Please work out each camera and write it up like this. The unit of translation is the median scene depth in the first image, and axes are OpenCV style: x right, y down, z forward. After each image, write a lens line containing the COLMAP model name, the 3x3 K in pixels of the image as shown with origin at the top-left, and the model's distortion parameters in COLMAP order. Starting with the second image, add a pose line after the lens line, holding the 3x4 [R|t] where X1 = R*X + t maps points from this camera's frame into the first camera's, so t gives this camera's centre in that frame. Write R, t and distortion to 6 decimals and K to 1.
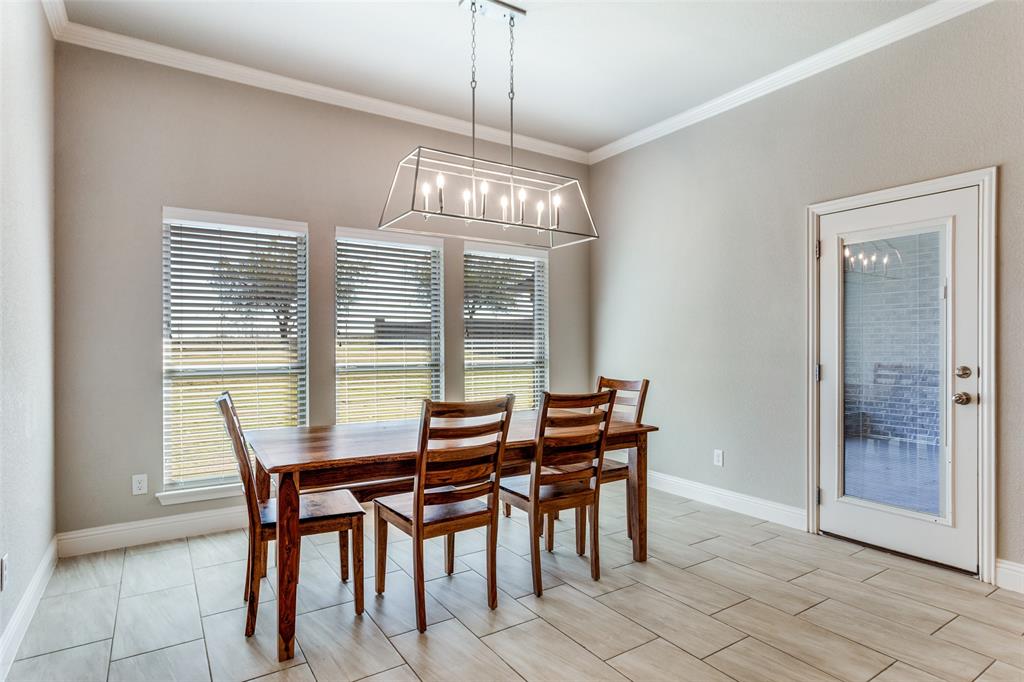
lens RADIAL K [[548.9, 0, 509.3], [0, 548.9, 343.2], [0, 0, 1]] dist [-0.011165, 0.004352]
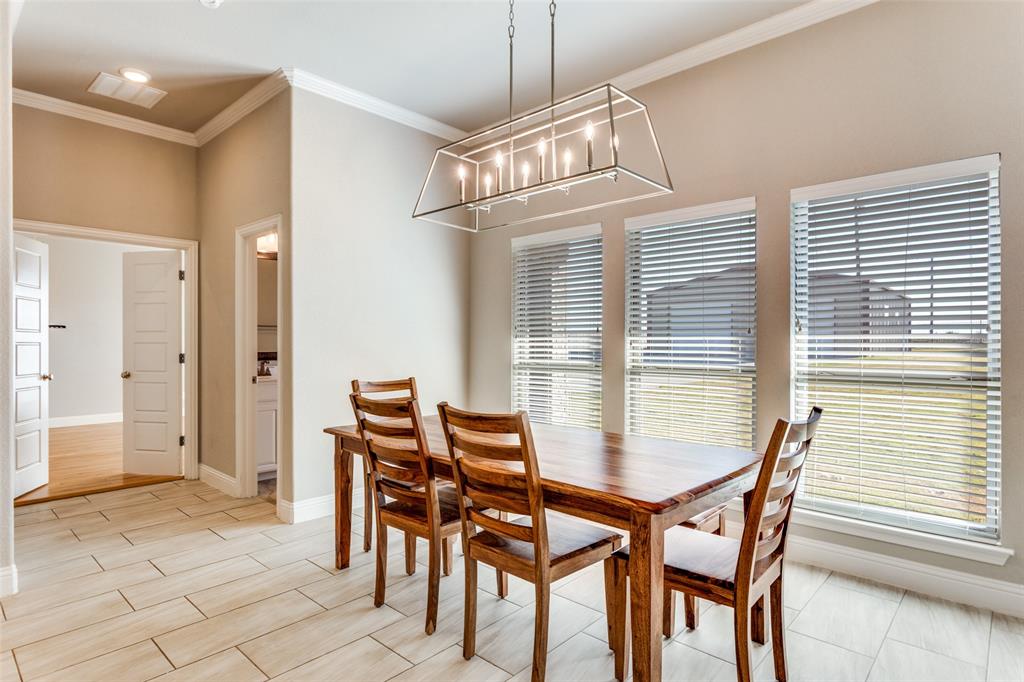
lens RADIAL K [[548.9, 0, 508.7], [0, 548.9, 342.6], [0, 0, 1]] dist [-0.011165, 0.004352]
pose [[0.235534, -0.001554, -0.971865, 0.749425], [0.003700, 0.999993, -0.000702, 0.001079], [0.971859, -0.003431, 0.235538, 0.772955]]
